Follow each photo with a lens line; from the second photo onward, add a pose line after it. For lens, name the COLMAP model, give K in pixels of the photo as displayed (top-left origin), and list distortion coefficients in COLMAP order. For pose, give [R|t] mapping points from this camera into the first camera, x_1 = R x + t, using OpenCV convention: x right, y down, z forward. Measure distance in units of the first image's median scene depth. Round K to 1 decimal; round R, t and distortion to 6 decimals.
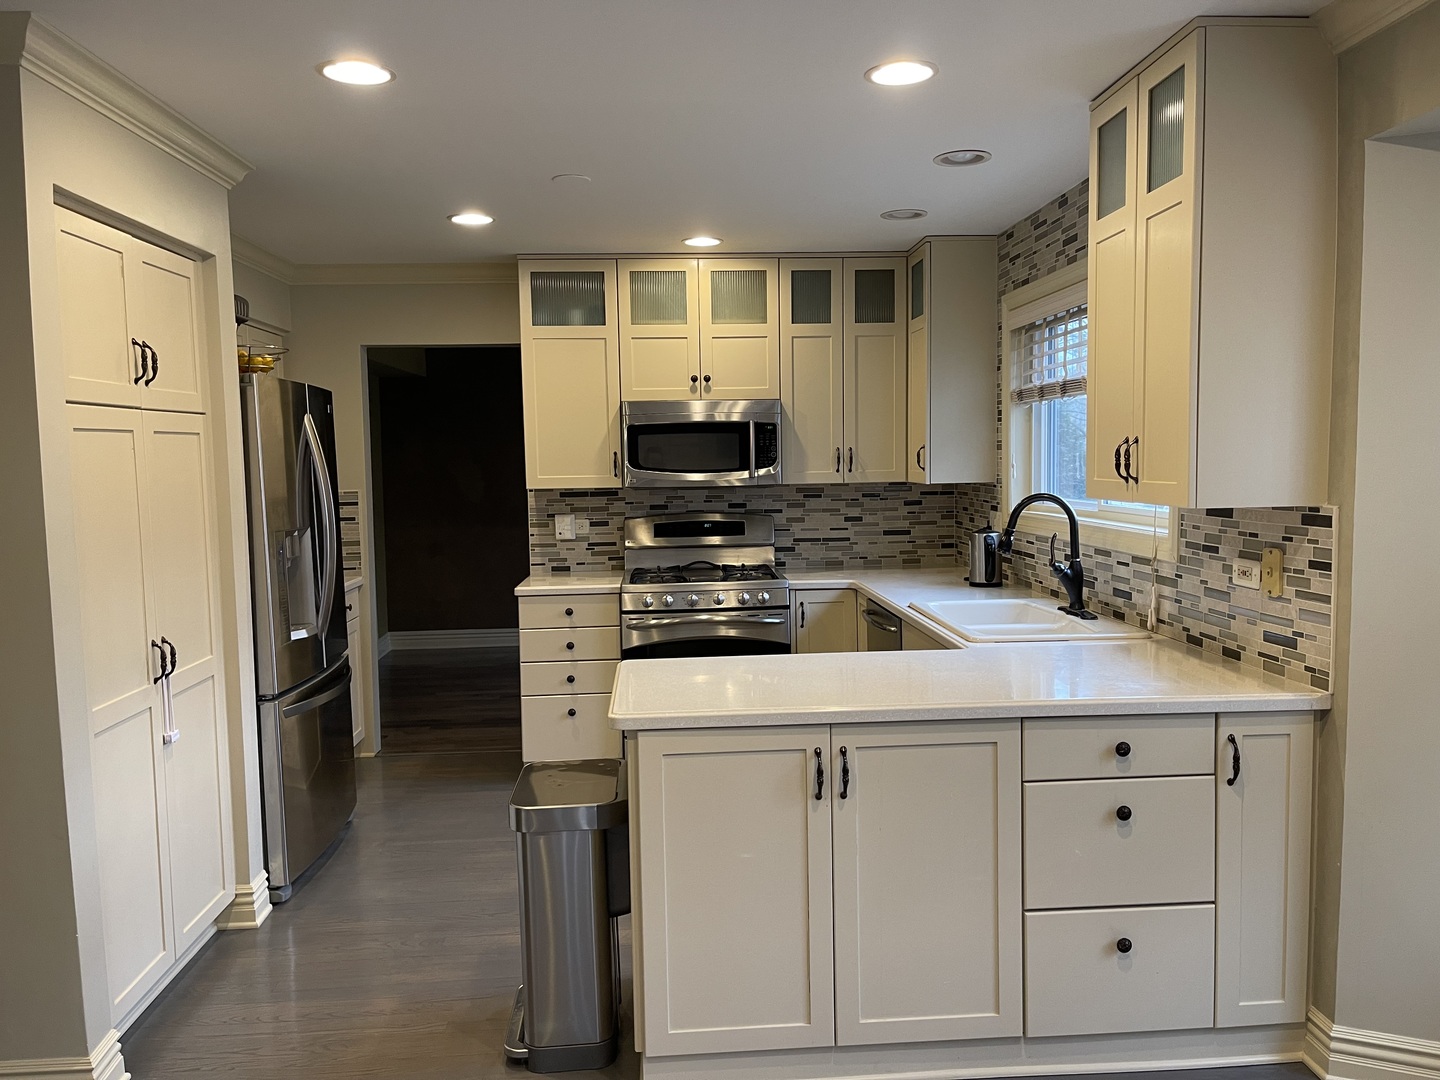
lens RADIAL K [[1110.7, 0, 715.1], [0, 1110.7, 548.5], [0, 0, 1]] dist [0.087259, -0.127190]
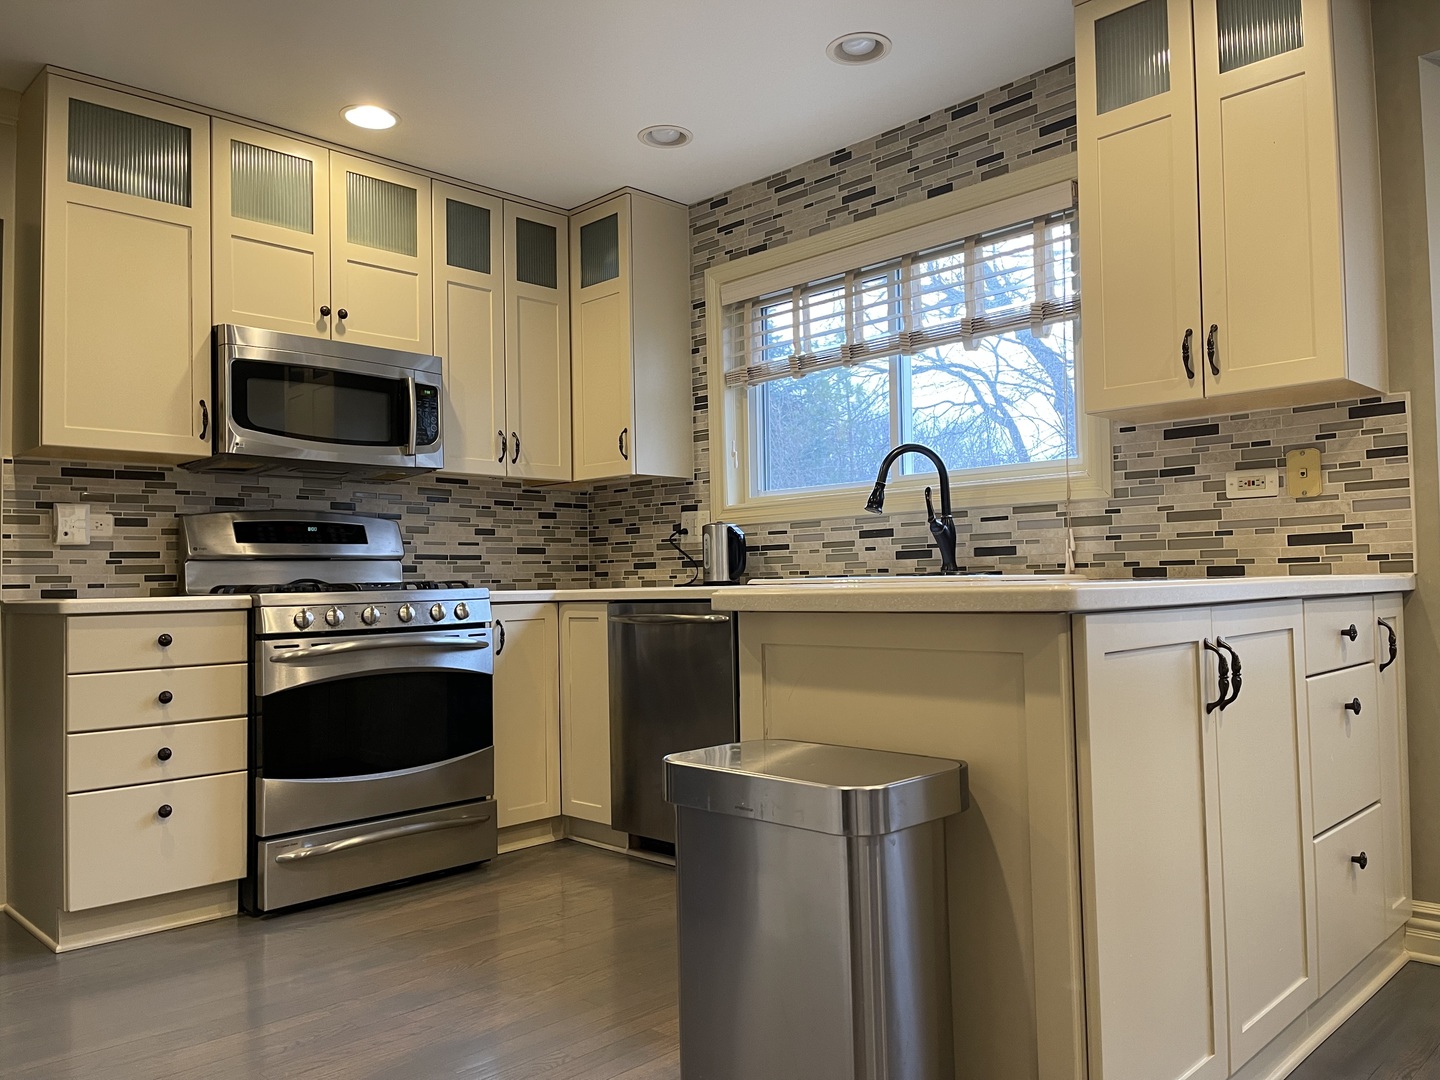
lens RADIAL K [[1110.7, 0, 715.1], [0, 1110.7, 548.5], [0, 0, 1]] dist [0.087259, -0.127190]
pose [[0.742262, 0.029305, 0.669468, -0.316477], [0.062081, 0.991740, -0.112243, 0.093840], [-0.667228, 0.124875, 0.734312, 0.346459]]
